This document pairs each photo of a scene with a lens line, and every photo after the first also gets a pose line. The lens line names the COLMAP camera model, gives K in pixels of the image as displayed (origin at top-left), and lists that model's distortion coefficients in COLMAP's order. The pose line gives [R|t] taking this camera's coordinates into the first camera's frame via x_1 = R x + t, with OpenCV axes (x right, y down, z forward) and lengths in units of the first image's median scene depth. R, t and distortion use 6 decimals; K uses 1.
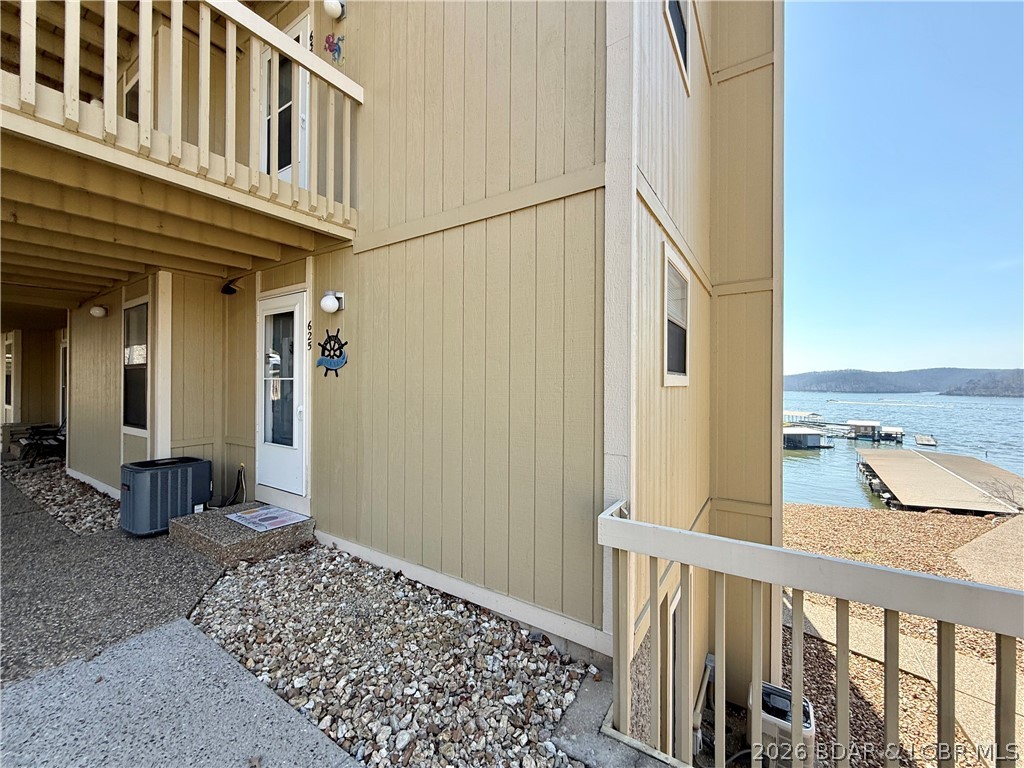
lens RADIAL K [[408.7, 0, 508.6], [0, 408.7, 382.9], [0, 0, 1]] dist [-0.003400, 0.000265]
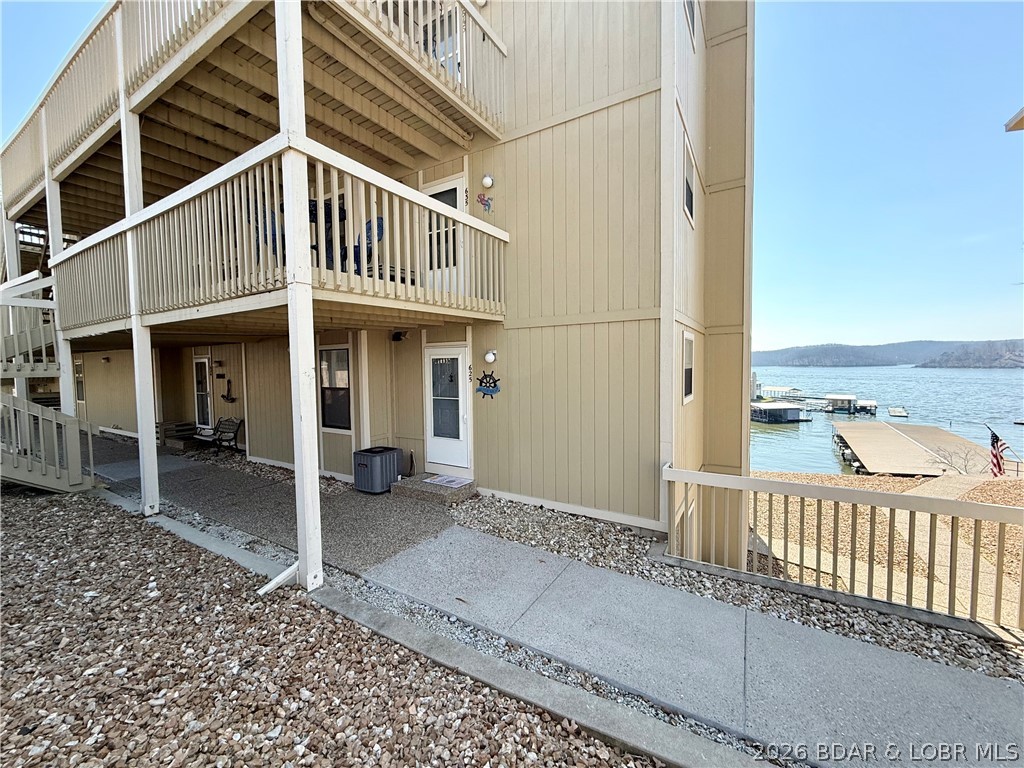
lens RADIAL K [[408.7, 0, 507.9], [0, 408.7, 382.0], [0, 0, 1]] dist [-0.003400, 0.000265]
pose [[0.999425, -0.020438, 0.027068, -0.352362], [0.019166, 0.998737, 0.046451, -0.145393], [-0.027983, -0.045905, 0.998554, -0.639547]]
